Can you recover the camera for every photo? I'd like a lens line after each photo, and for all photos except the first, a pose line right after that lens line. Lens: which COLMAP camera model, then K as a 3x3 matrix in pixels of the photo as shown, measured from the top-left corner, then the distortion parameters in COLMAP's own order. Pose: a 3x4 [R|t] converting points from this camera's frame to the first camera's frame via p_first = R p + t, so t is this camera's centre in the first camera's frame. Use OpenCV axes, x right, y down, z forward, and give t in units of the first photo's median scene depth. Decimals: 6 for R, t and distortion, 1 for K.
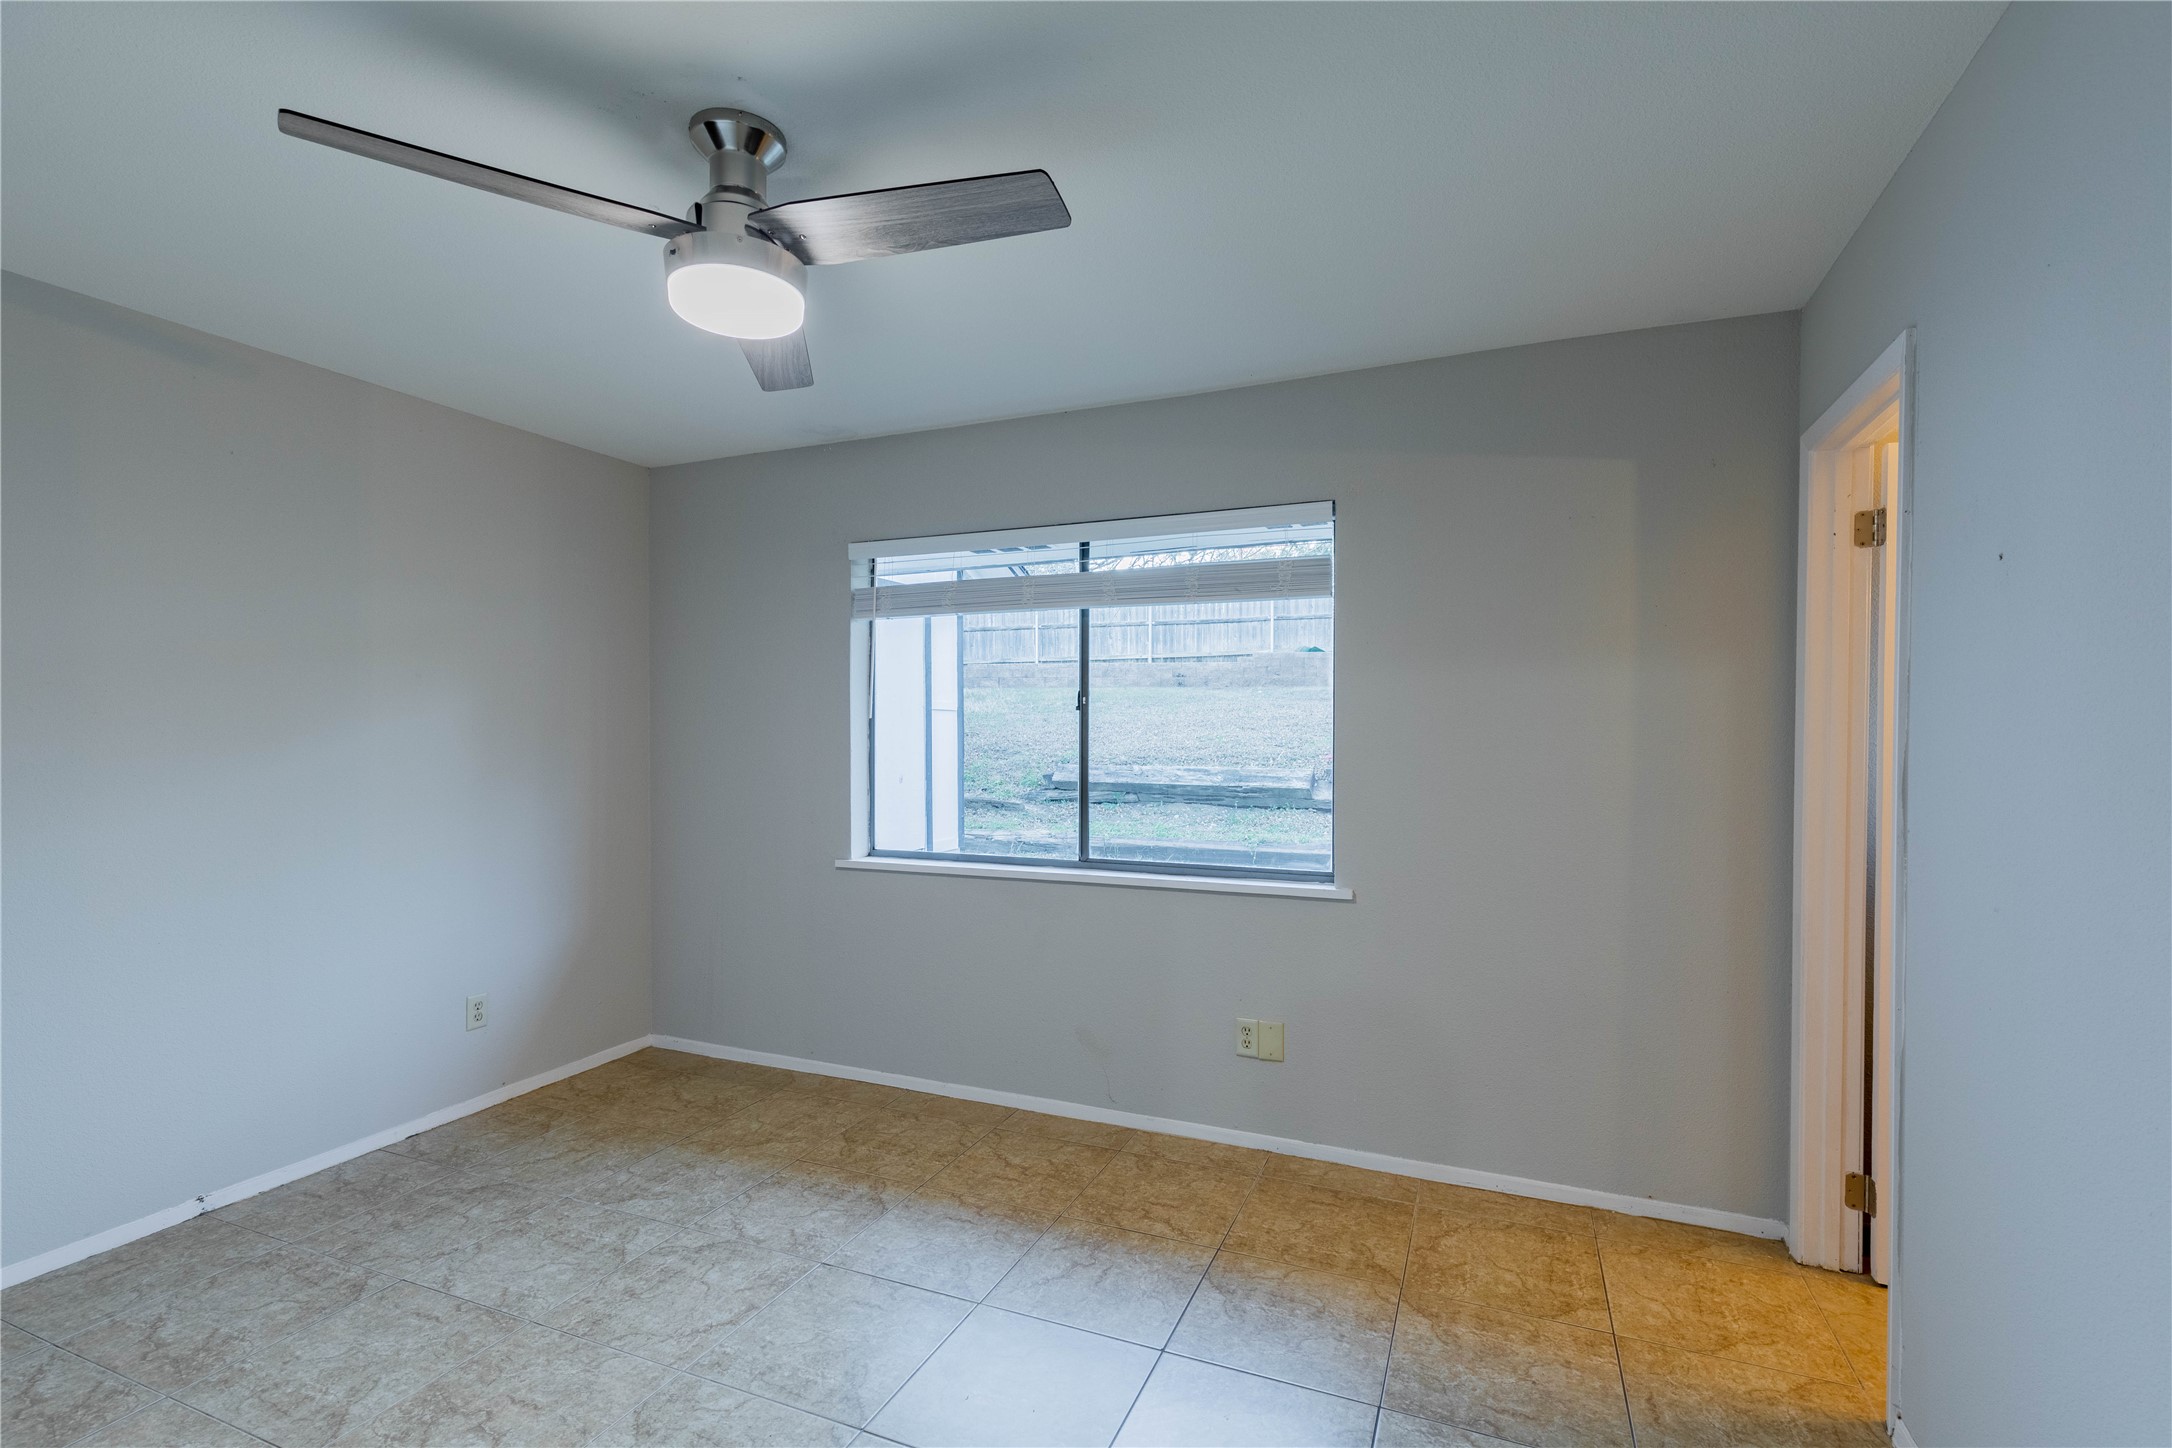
lens RADIAL K [[975.6, 0, 1090.3], [0, 975.6, 741.0], [0, 0, 1]] dist [0.012761, -0.004314]
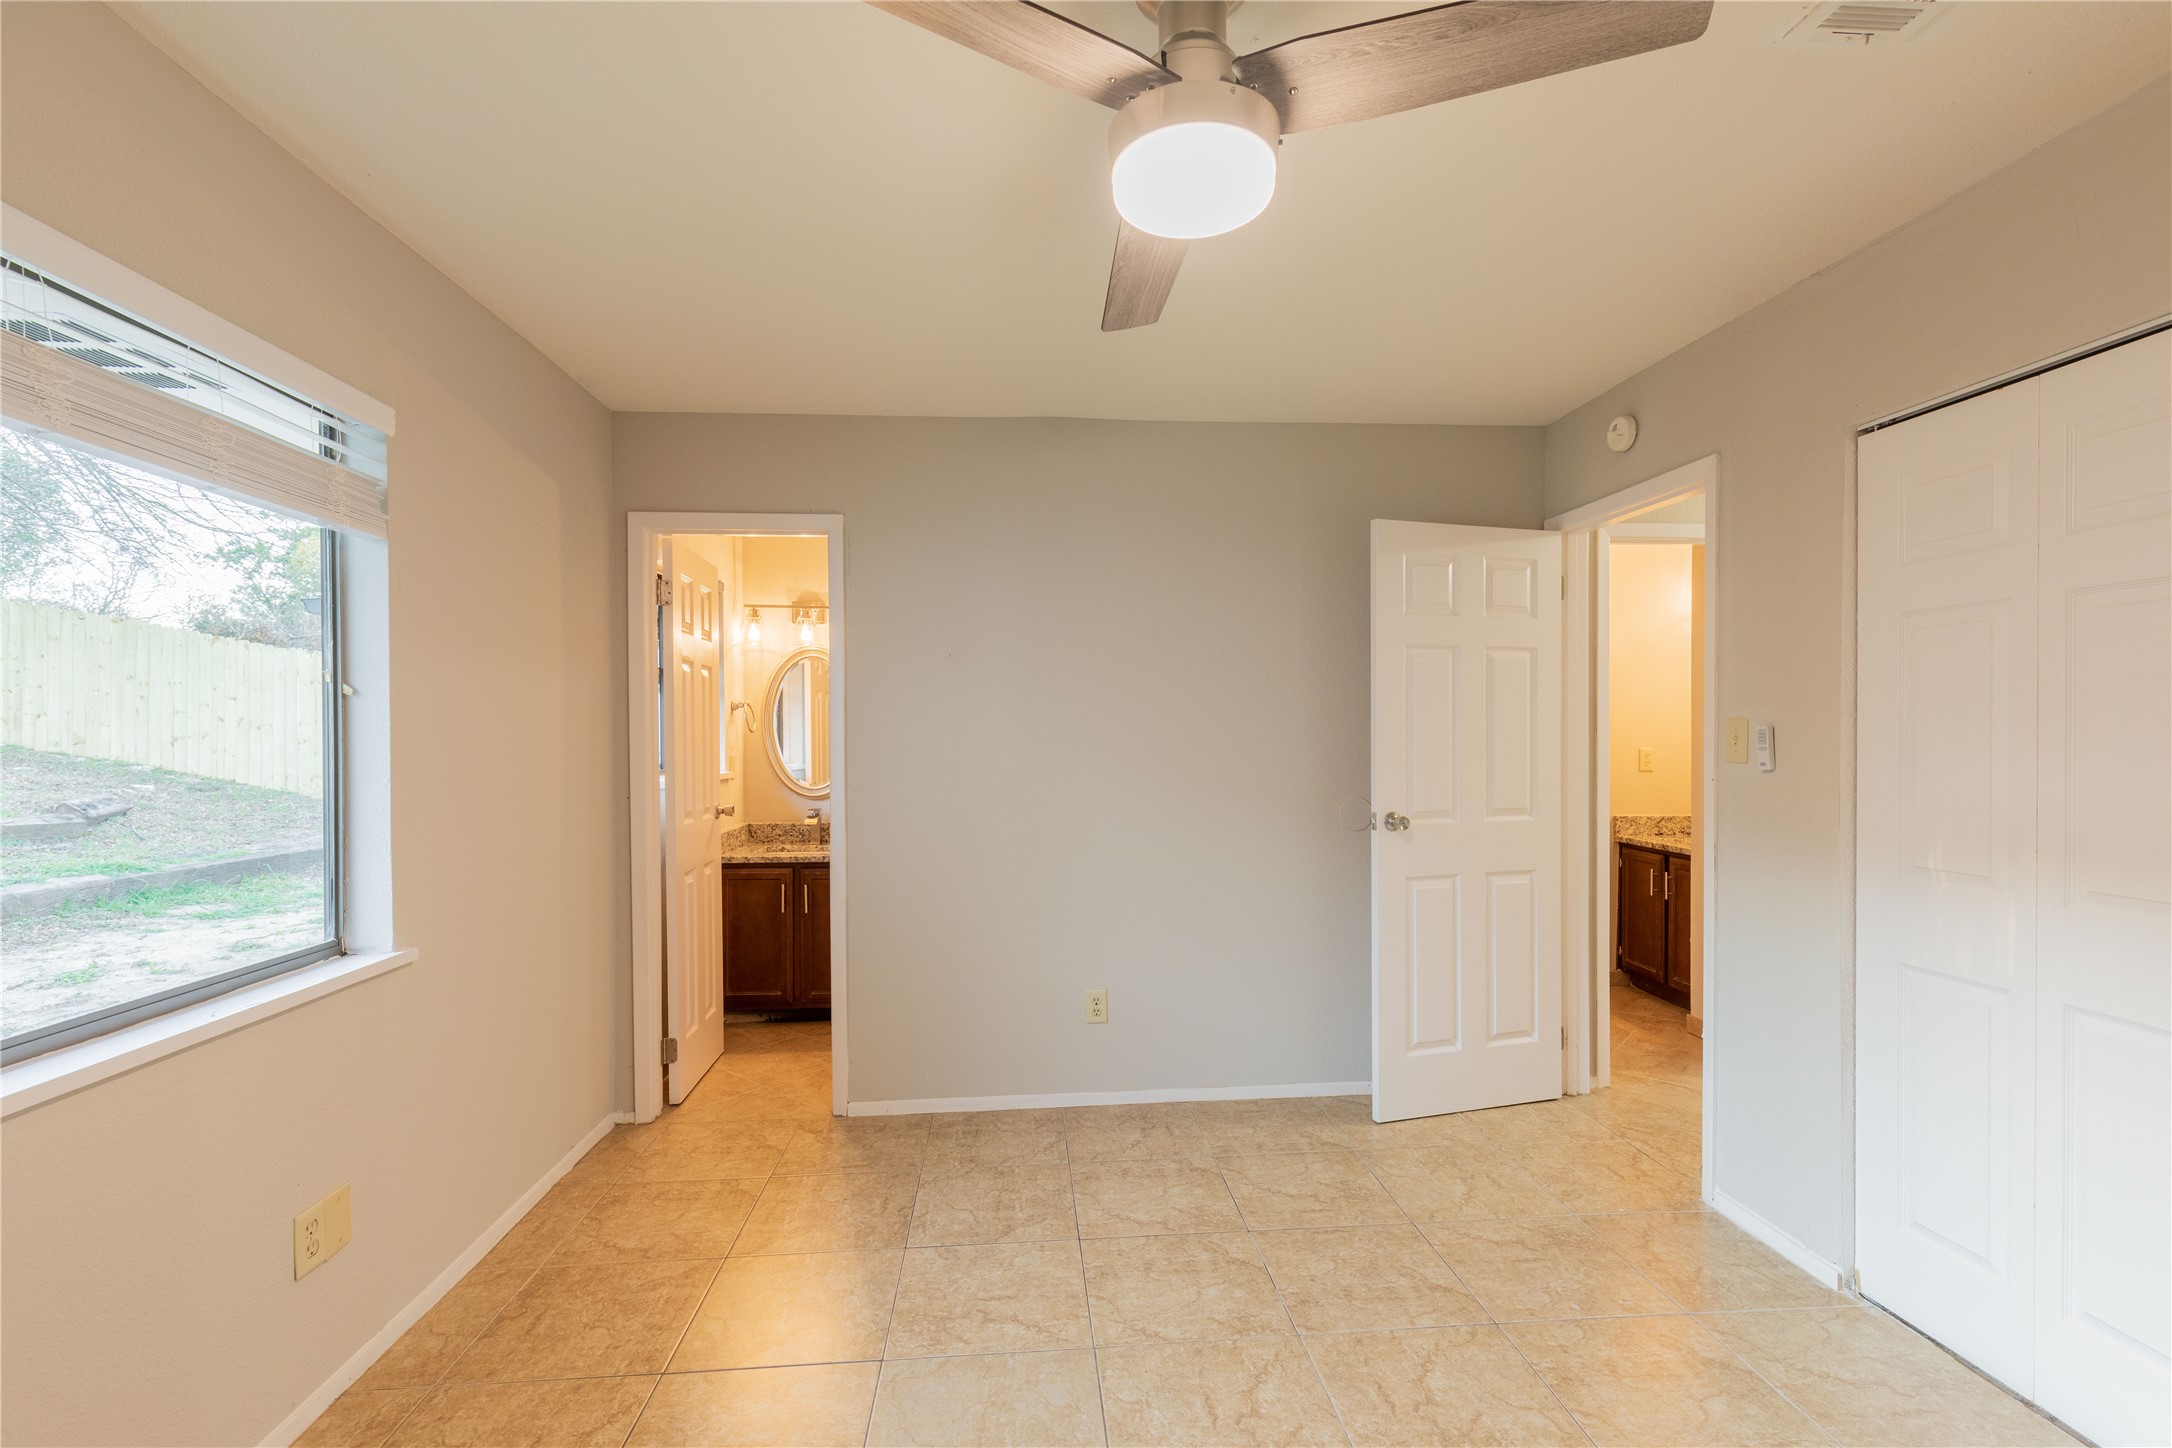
lens RADIAL K [[975.6, 0, 1090.3], [0, 975.6, 741.0], [0, 0, 1]] dist [0.012761, -0.004314]
pose [[-0.463114, -0.004670, 0.886286, -0.612752], [0.012017, 0.999861, 0.011548, -0.004730], [-0.886217, 0.015999, -0.462994, 0.869958]]
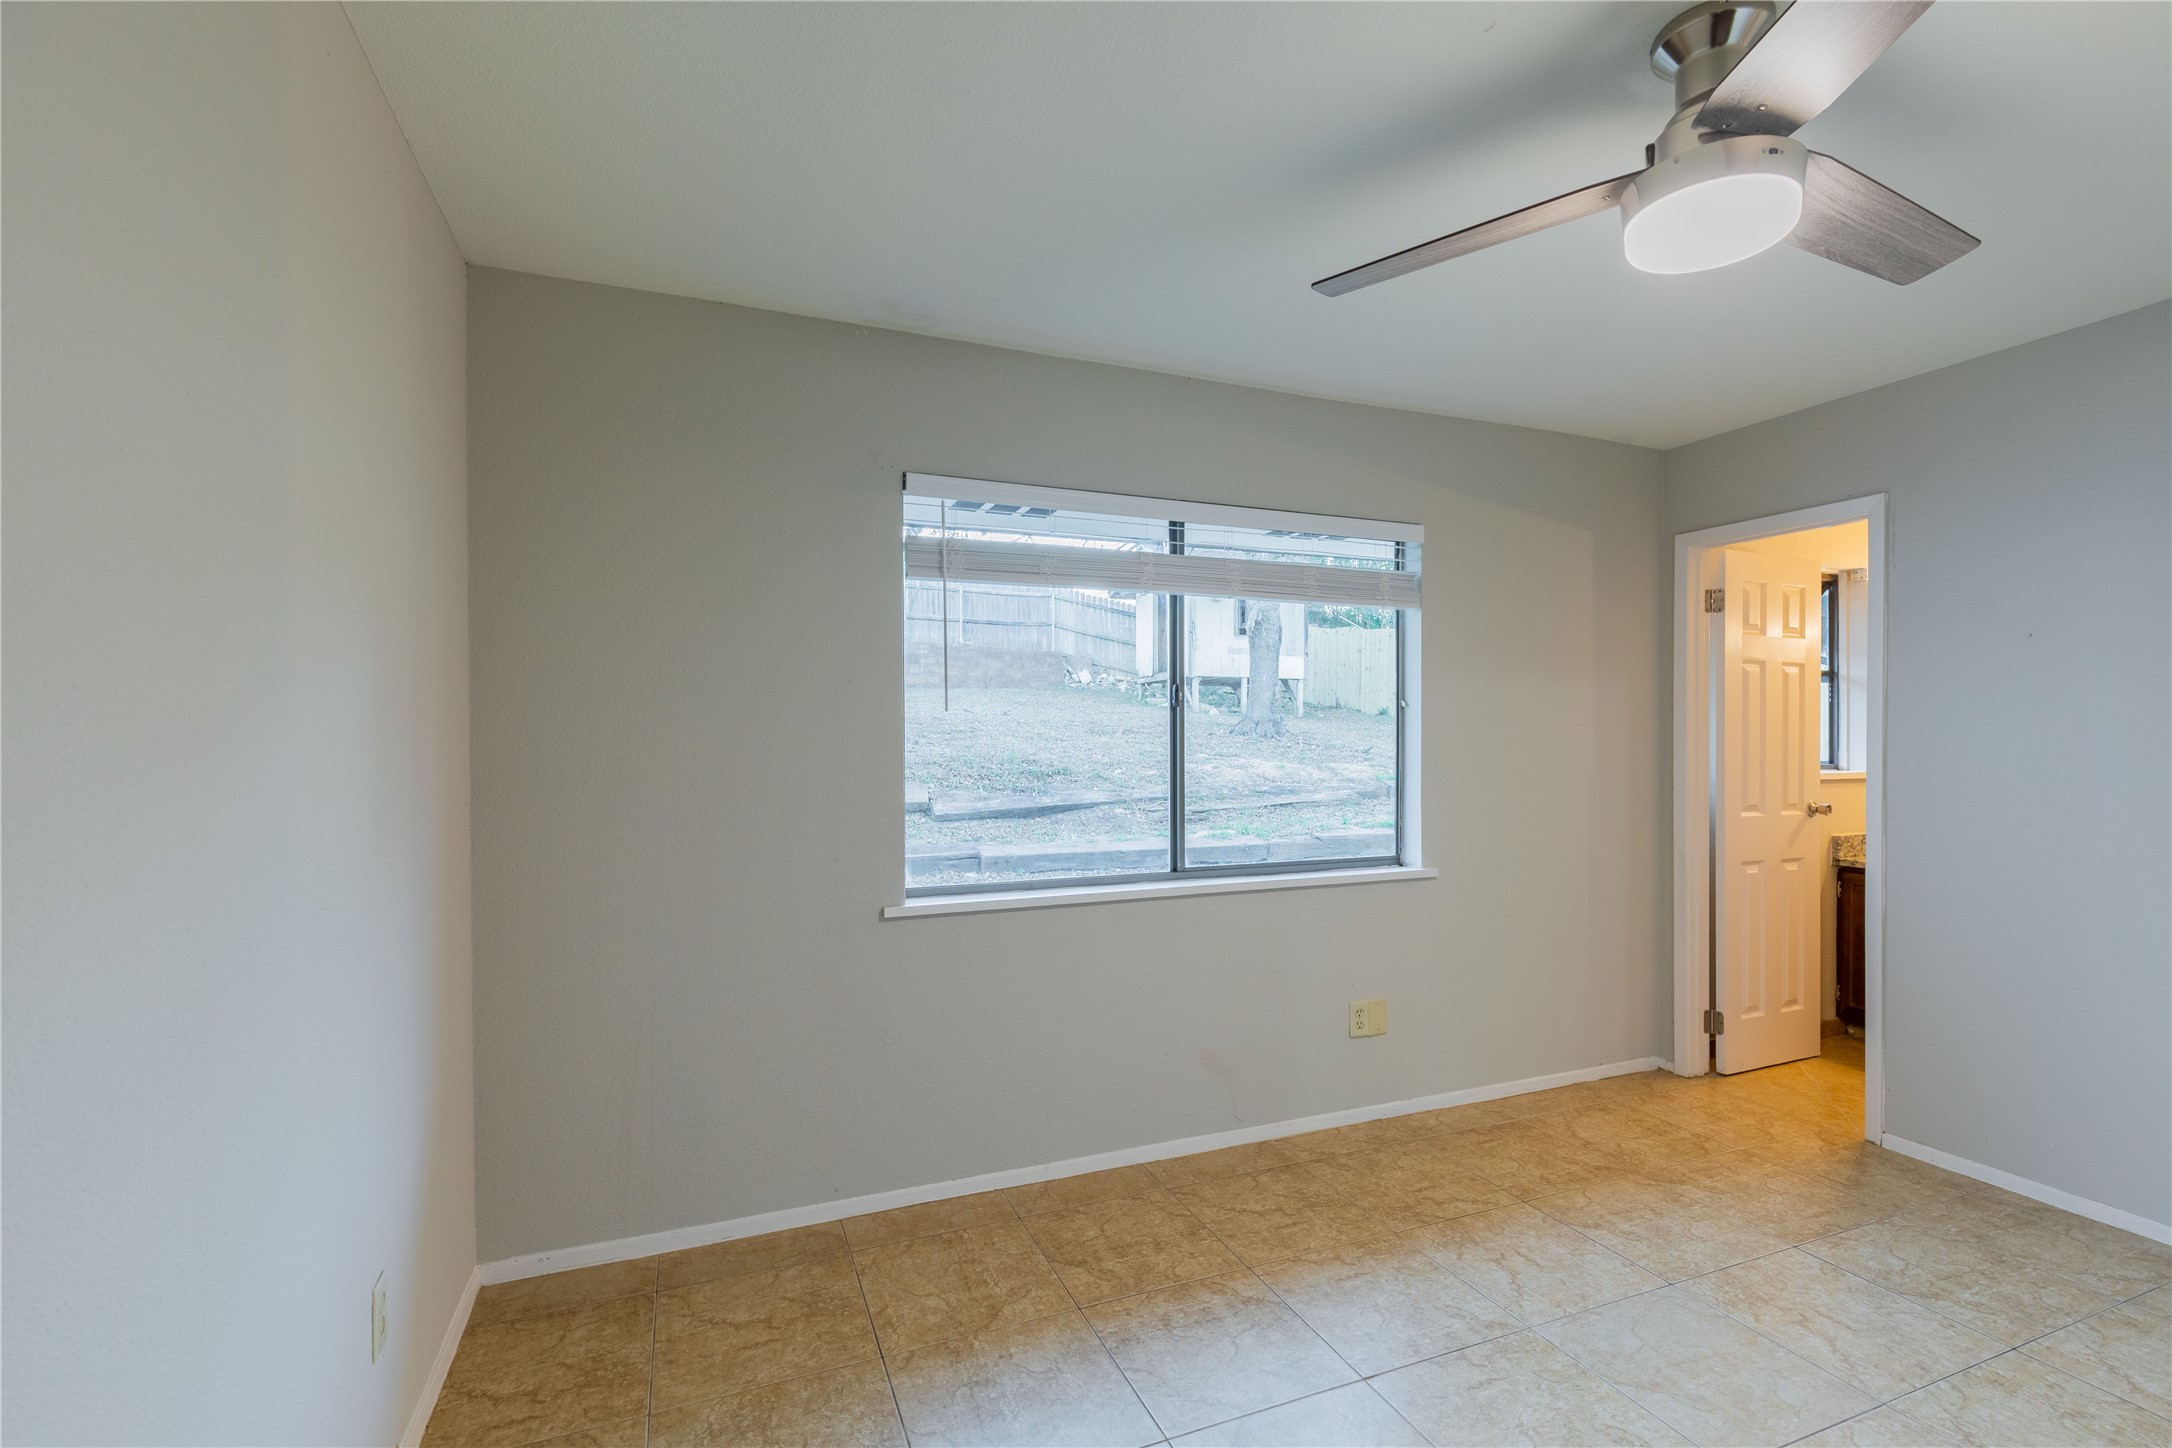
lens RADIAL K [[985.7, 0, 1096.7], [0, 985.7, 736.1], [0, 0, 1]] dist [0.008106, -0.000513]
pose [[0.699595, -0.004326, 0.714527, -0.818732], [0.006358, 0.999980, -0.000170, -0.003991], [-0.714512, 0.004662, 0.699608, 0.465617]]
